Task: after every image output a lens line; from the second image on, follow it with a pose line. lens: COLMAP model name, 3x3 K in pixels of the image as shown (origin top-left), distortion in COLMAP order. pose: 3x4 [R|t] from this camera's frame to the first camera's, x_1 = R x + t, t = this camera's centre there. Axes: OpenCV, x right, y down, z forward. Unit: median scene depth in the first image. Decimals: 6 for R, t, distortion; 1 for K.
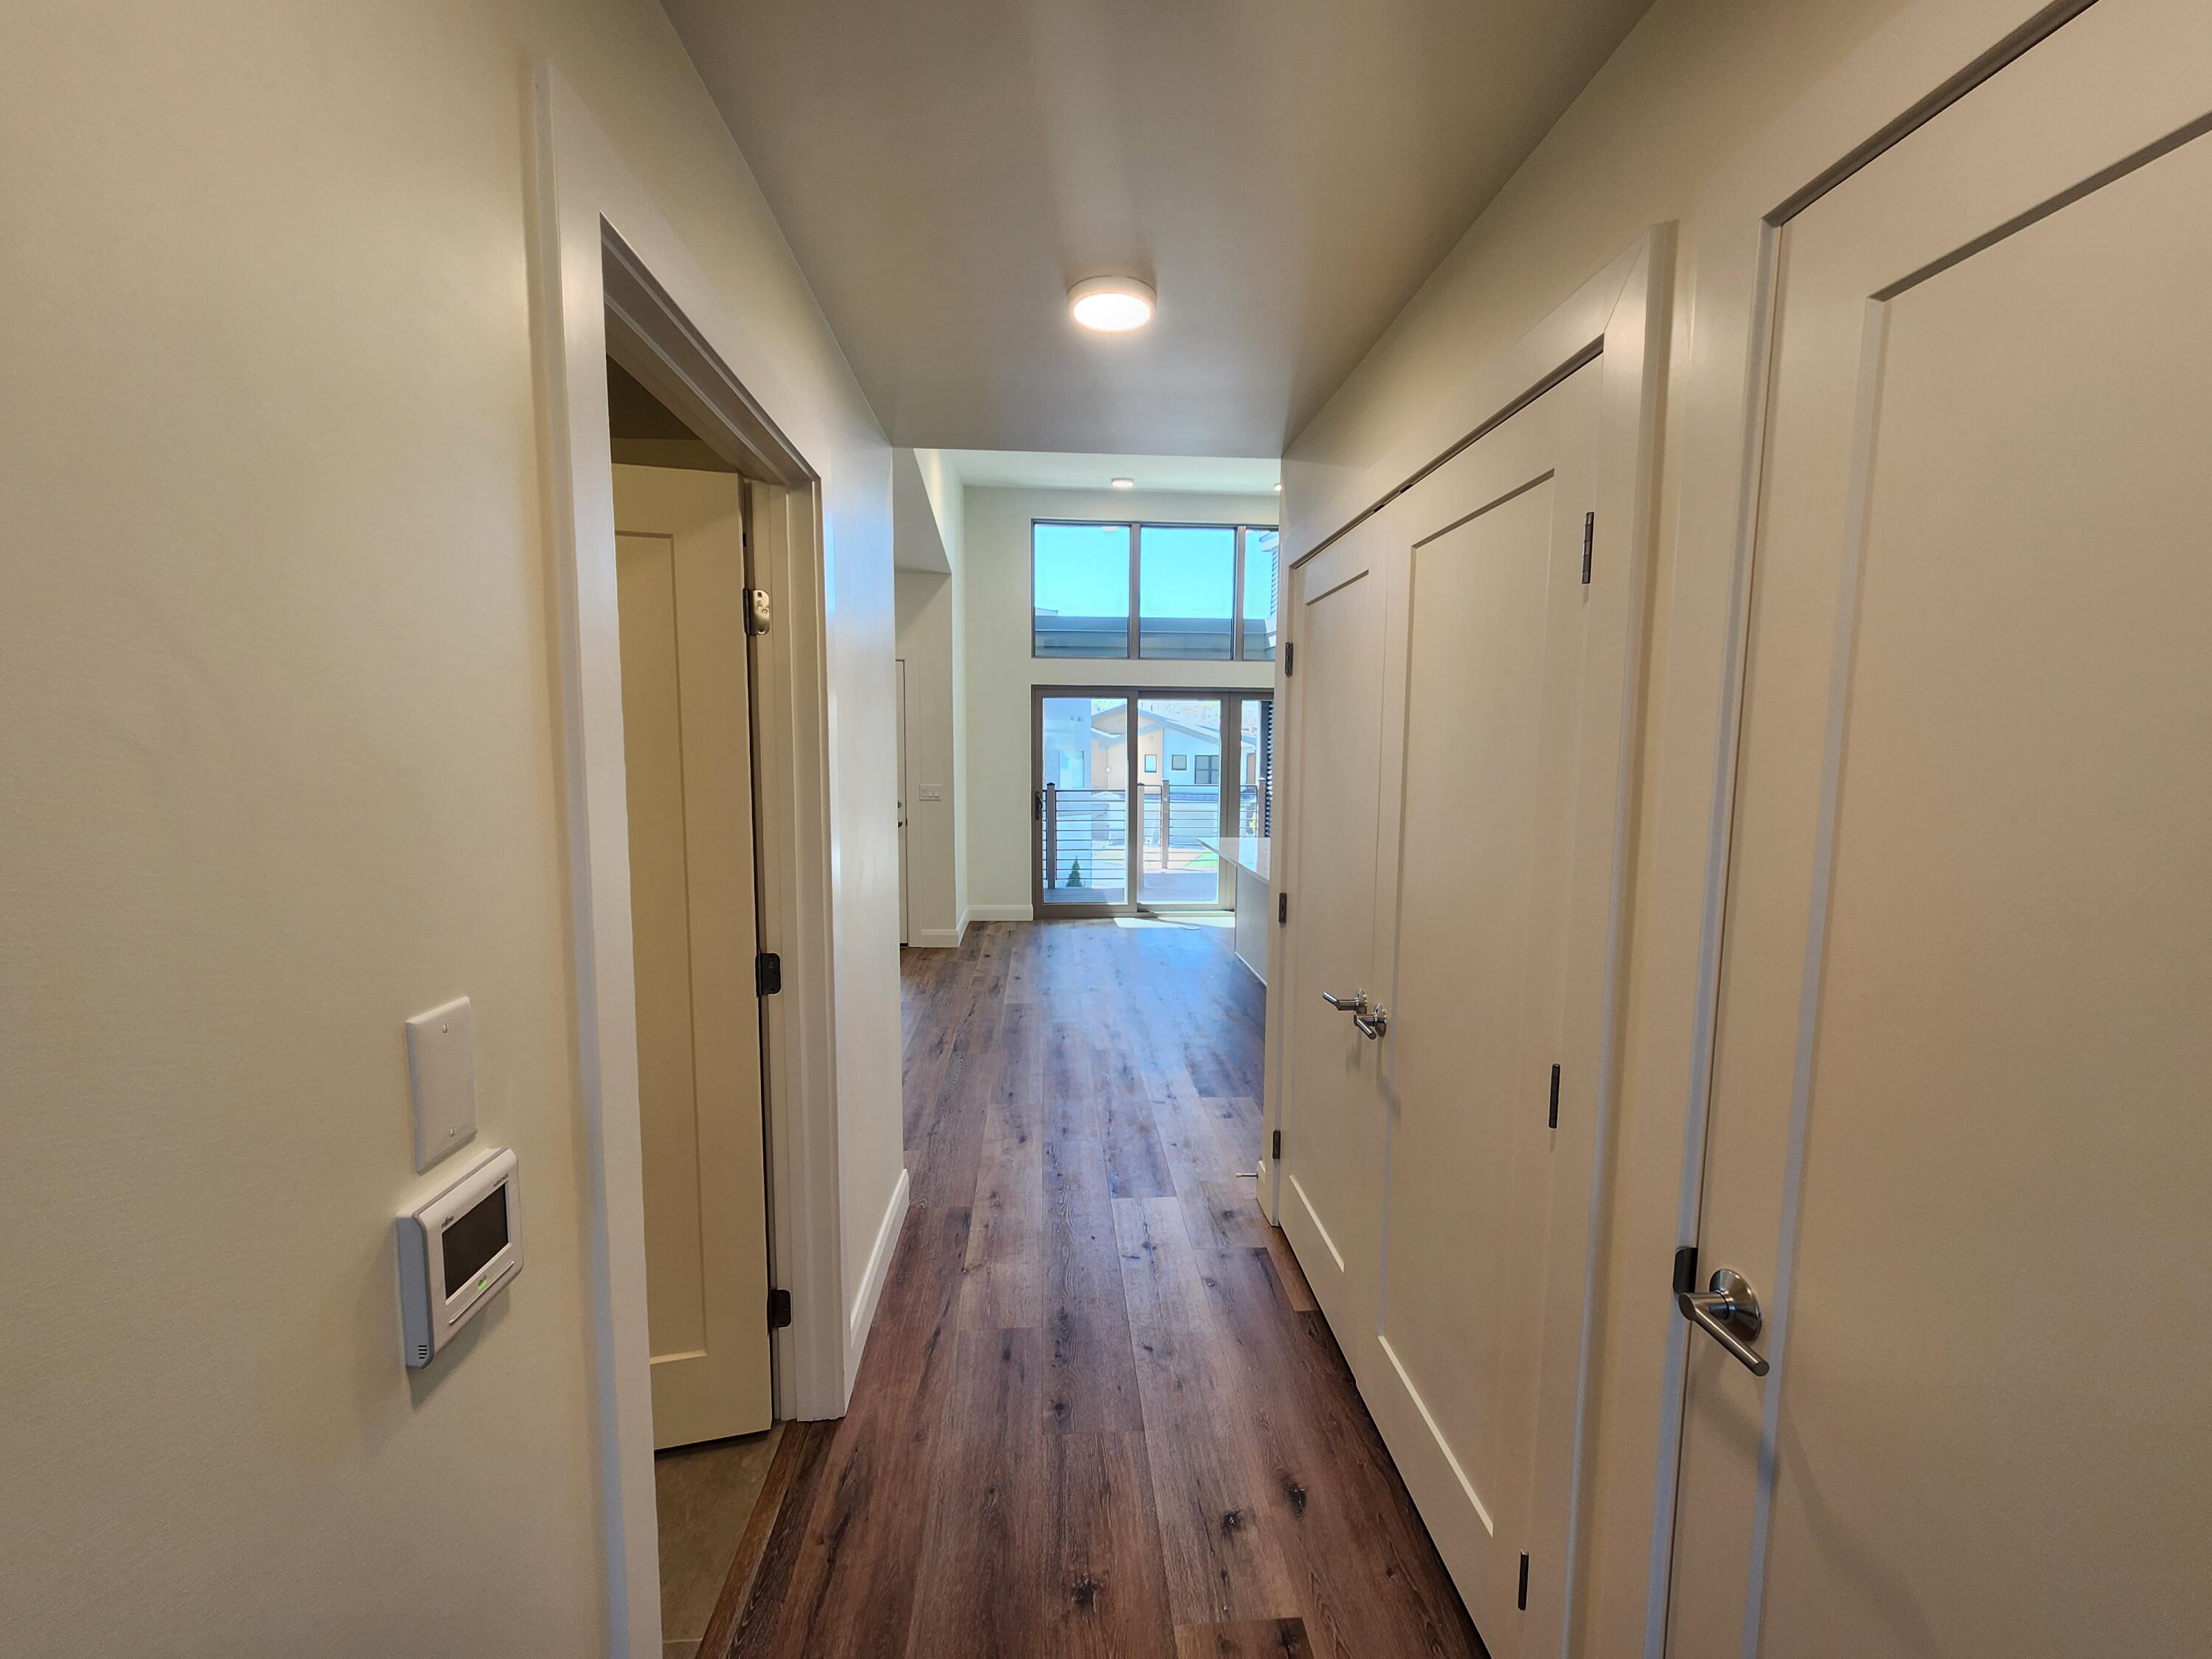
lens RADIAL K [[913.8, 0, 1110.7], [0, 913.8, 832.2], [0, 0, 1]] dist [0.001053, 0.000569]
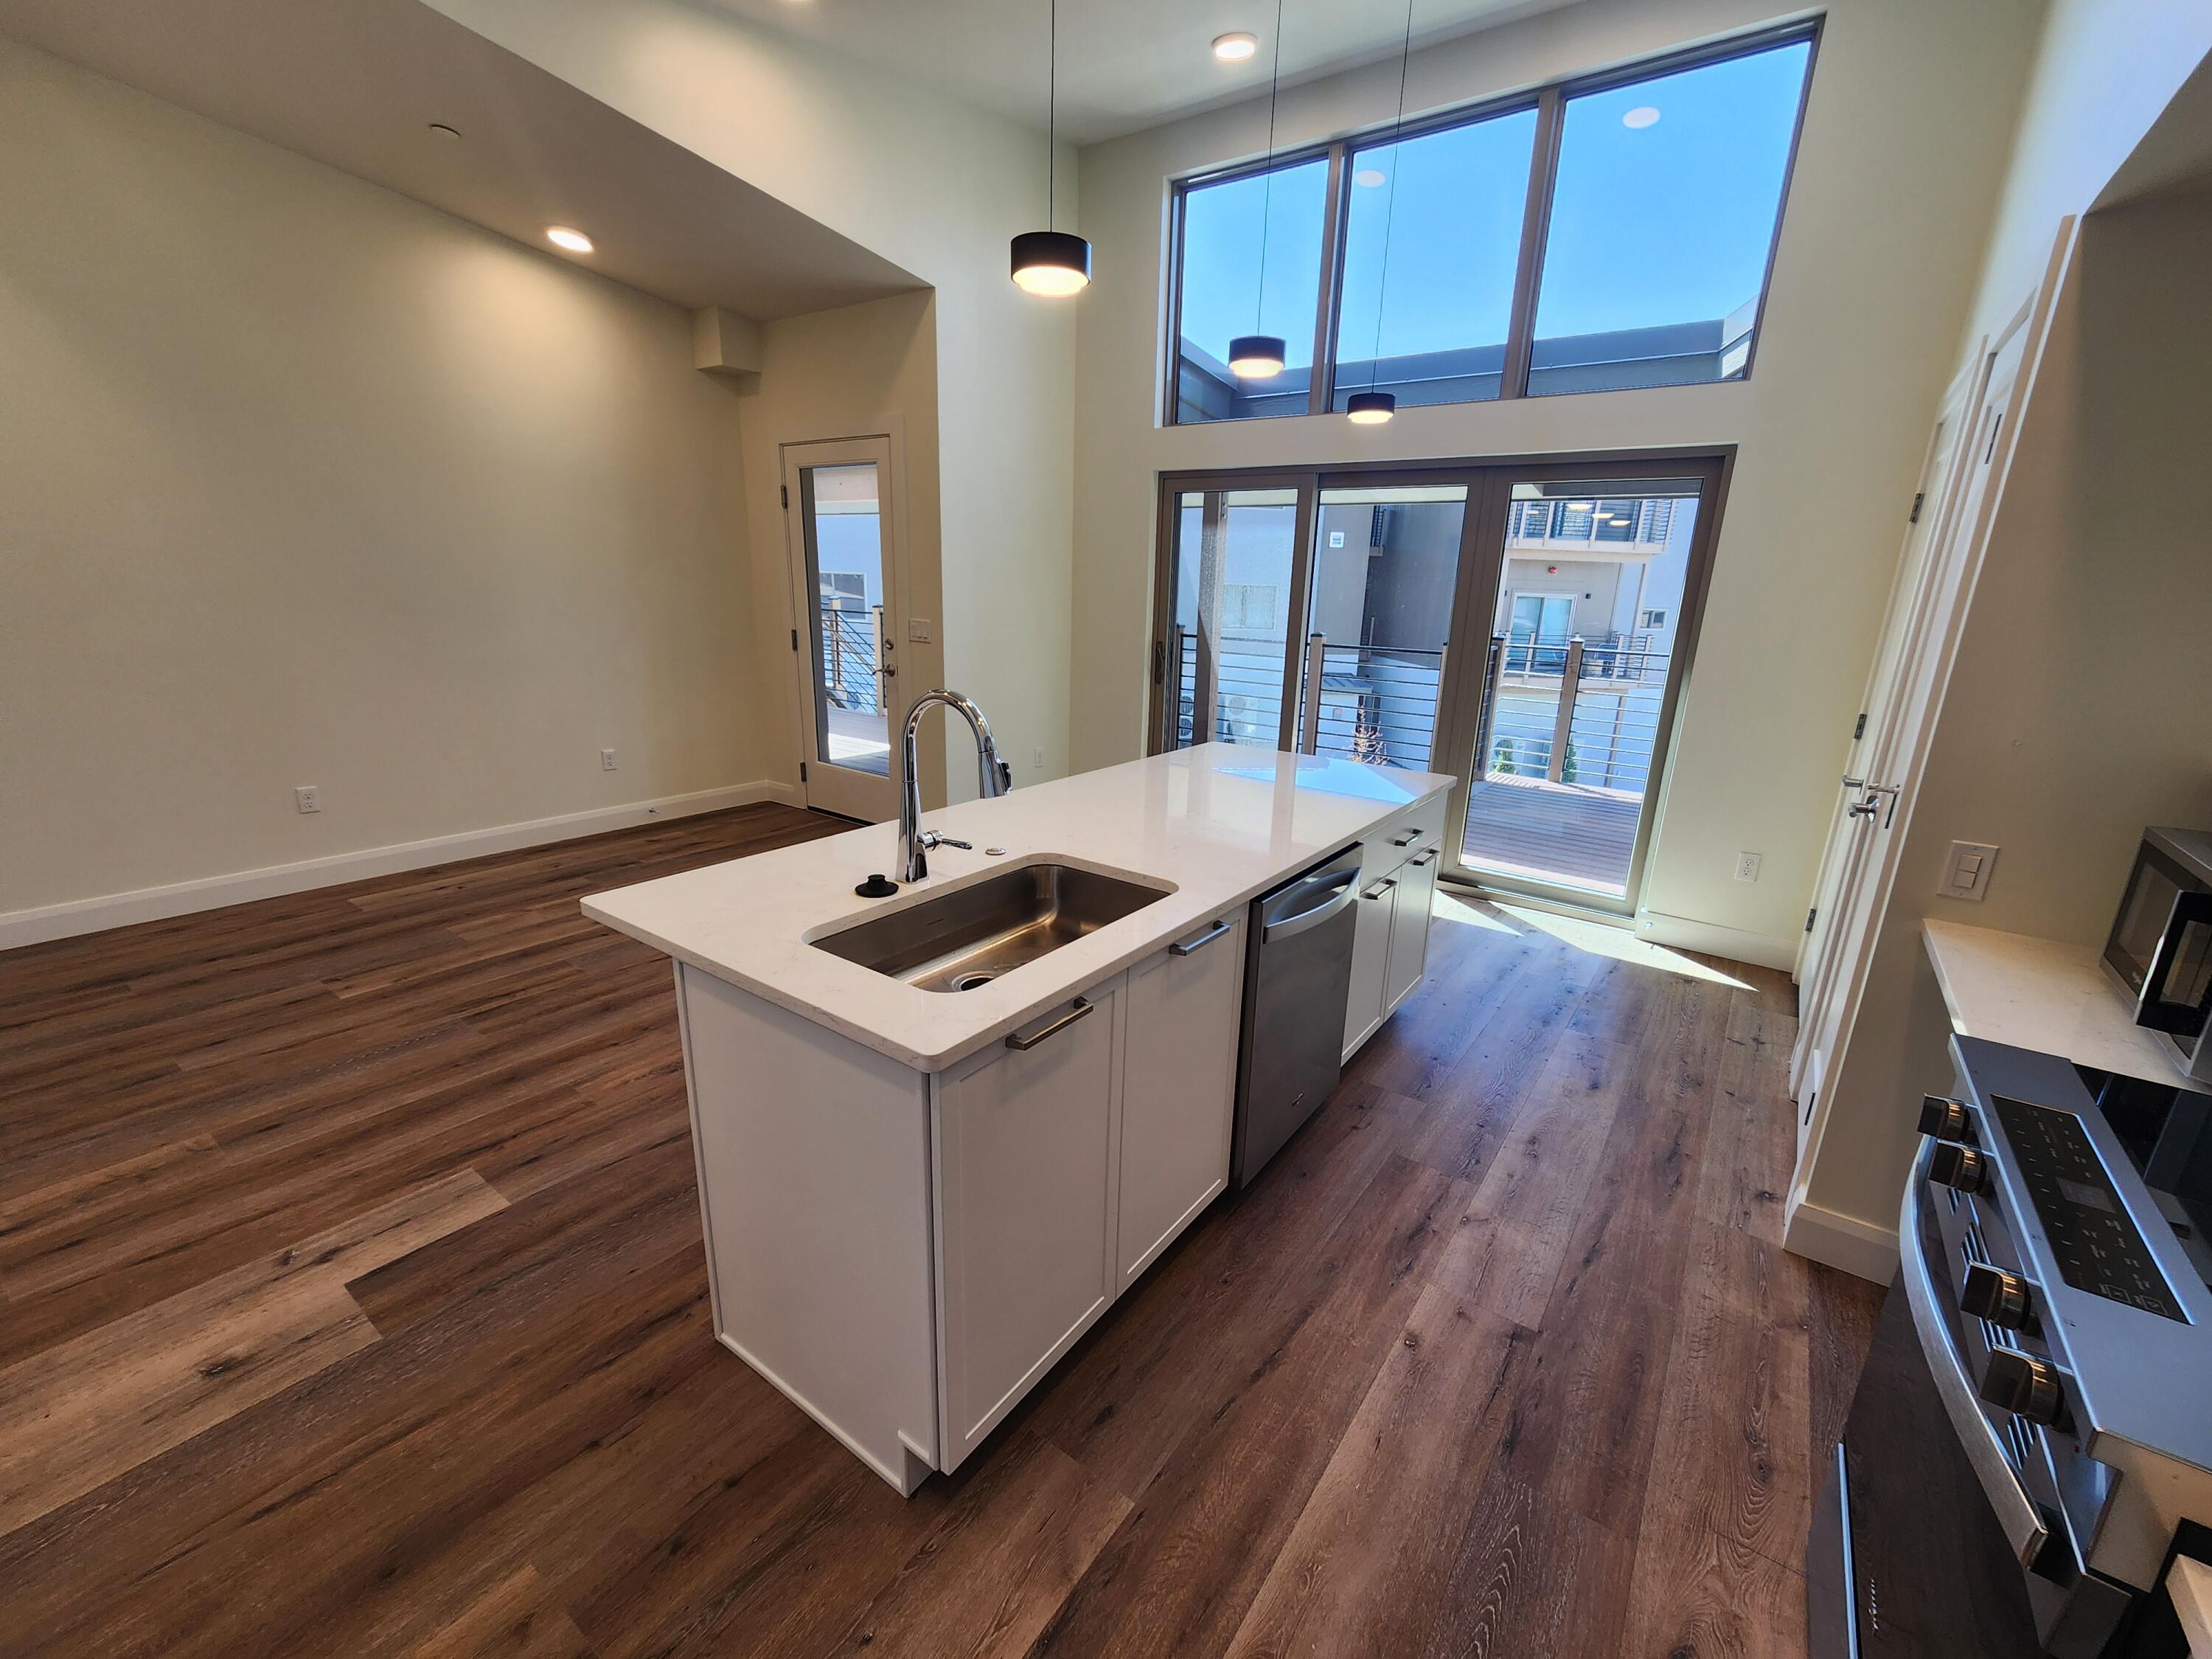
lens RADIAL K [[913.8, 0, 1110.7], [0, 913.8, 832.2], [0, 0, 1]] dist [0.001053, 0.000569]
pose [[0.763163, 0.188764, -0.618022, 0.567490], [-0.083760, 0.977212, 0.195041, -0.061178], [0.640755, -0.097082, 0.761583, 0.790487]]
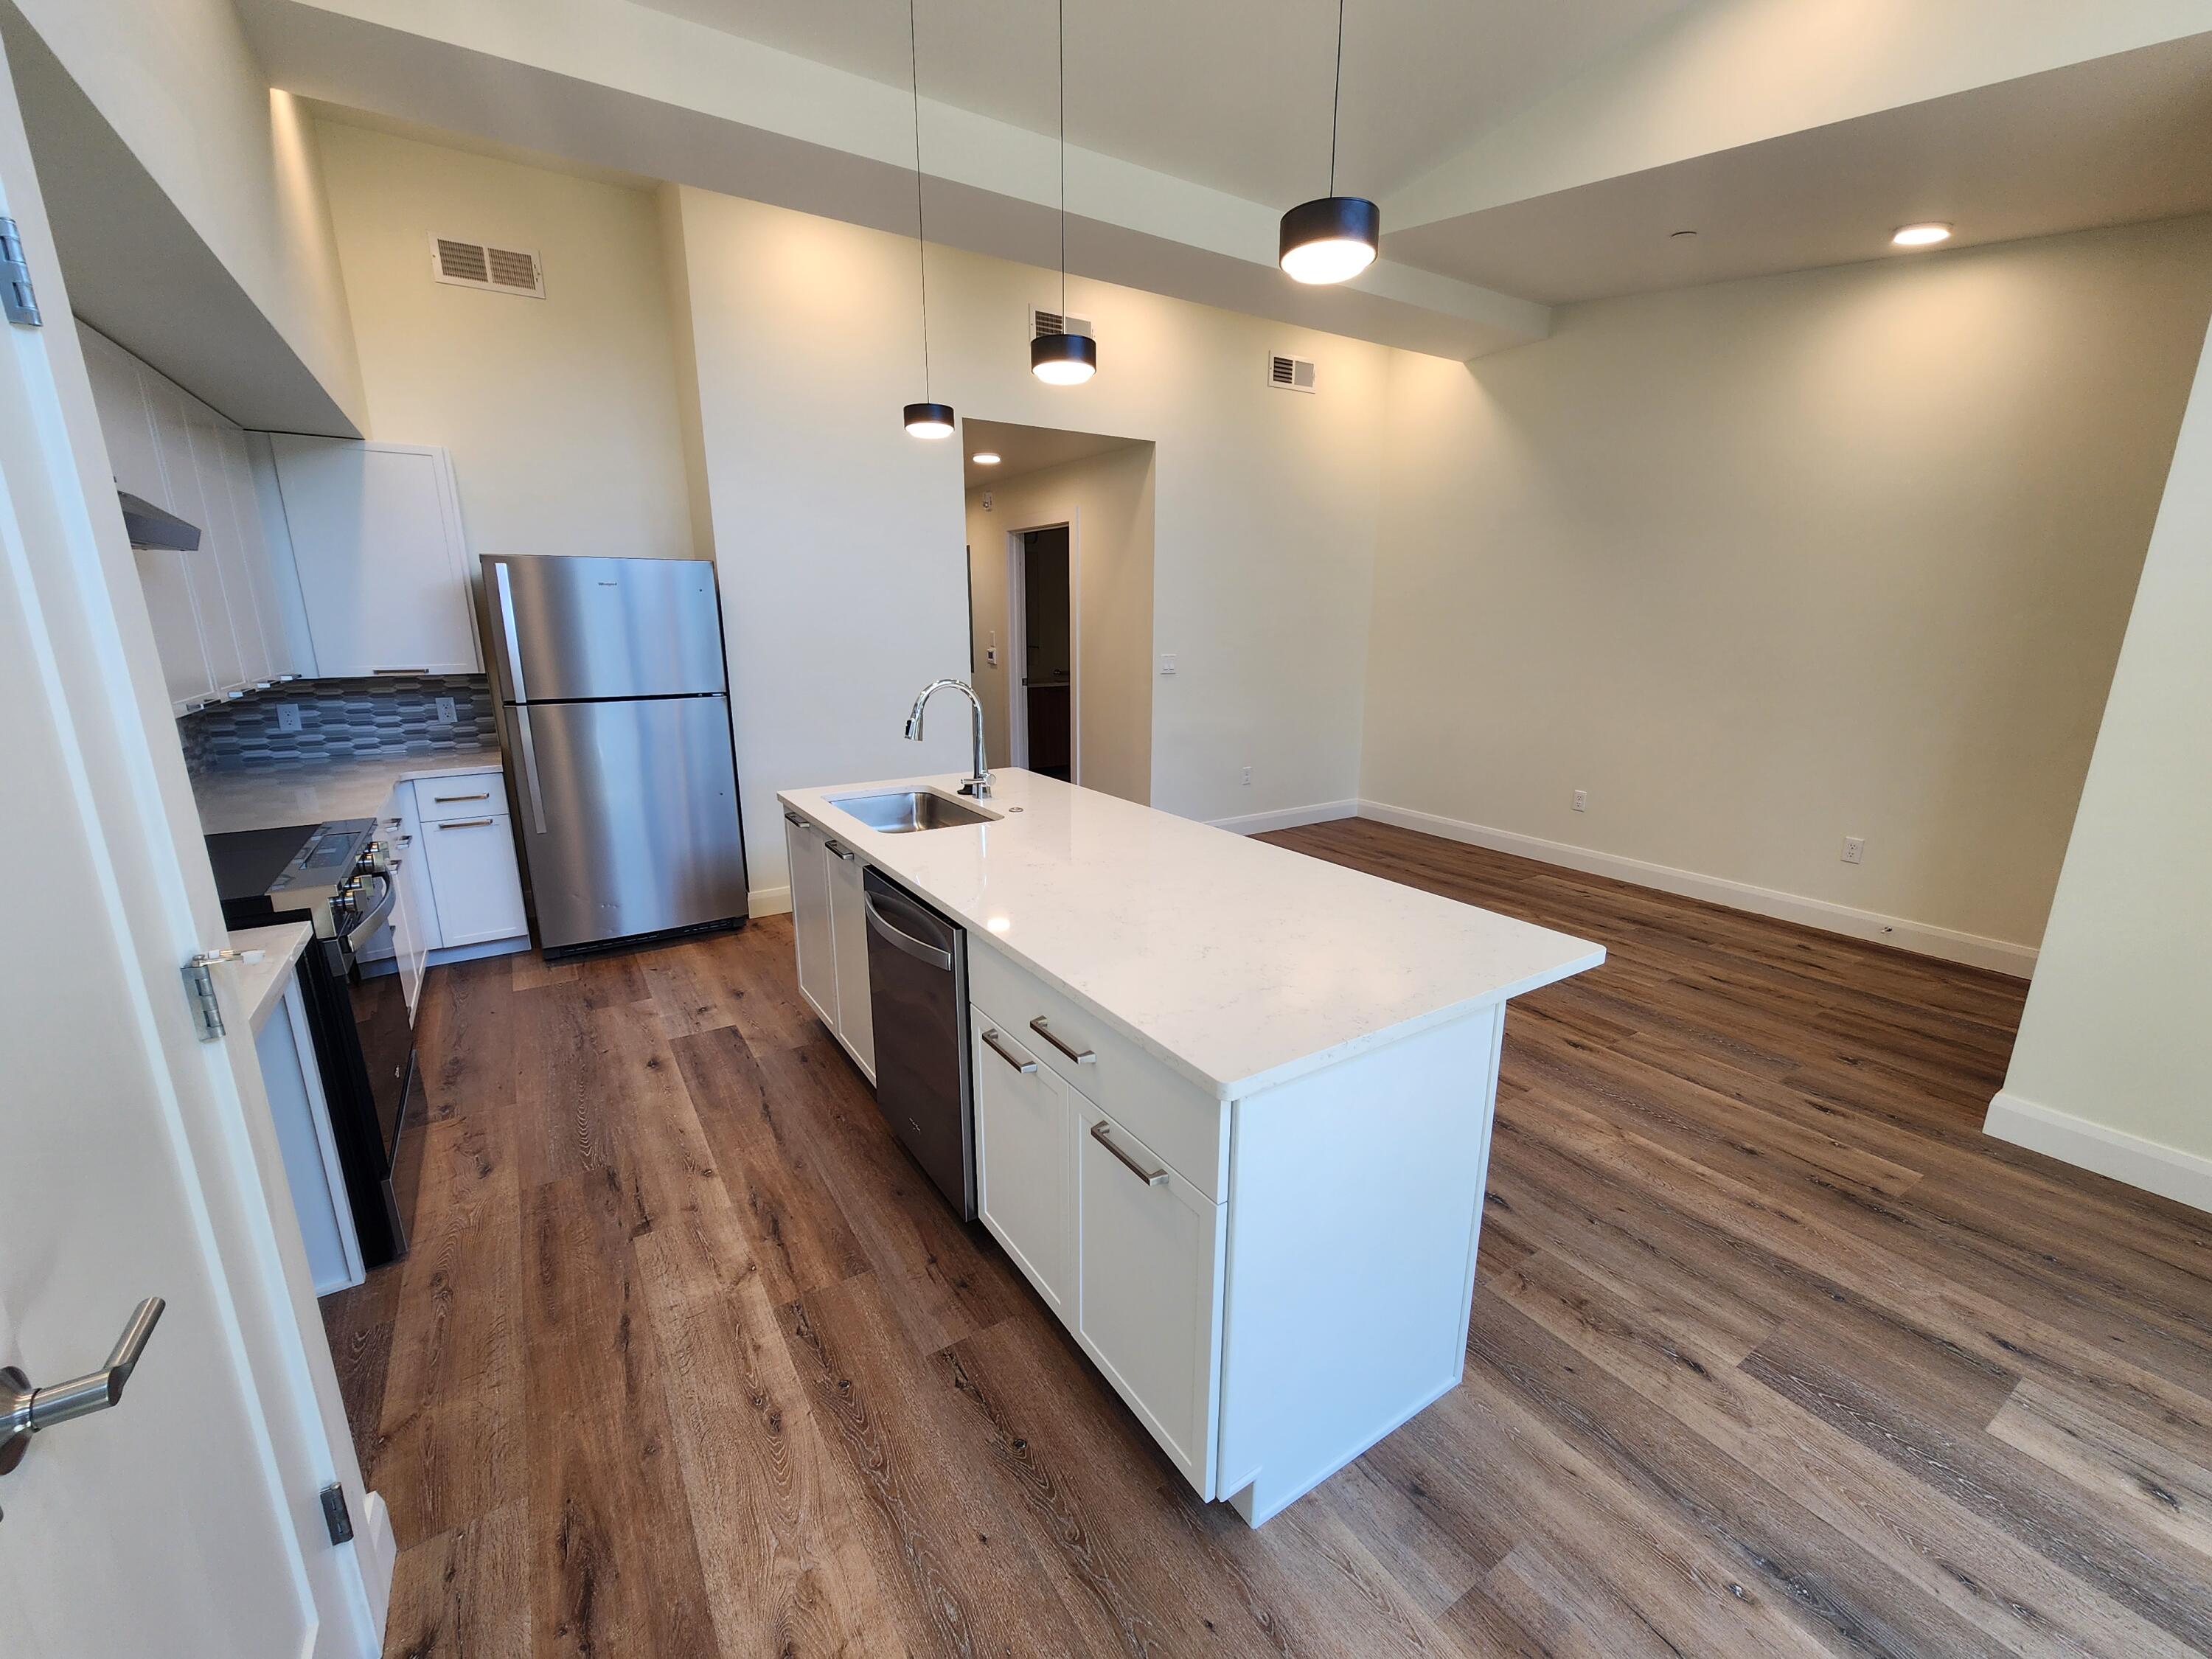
lens RADIAL K [[913.8, 0, 1110.7], [0, 913.8, 832.2], [0, 0, 1]] dist [0.001053, 0.000569]
pose [[-0.875343, 0.103971, -0.472192, 0.487926], [-0.054195, 0.949353, 0.309501, -0.141320], [0.480456, 0.296510, -0.825375, 1.650622]]
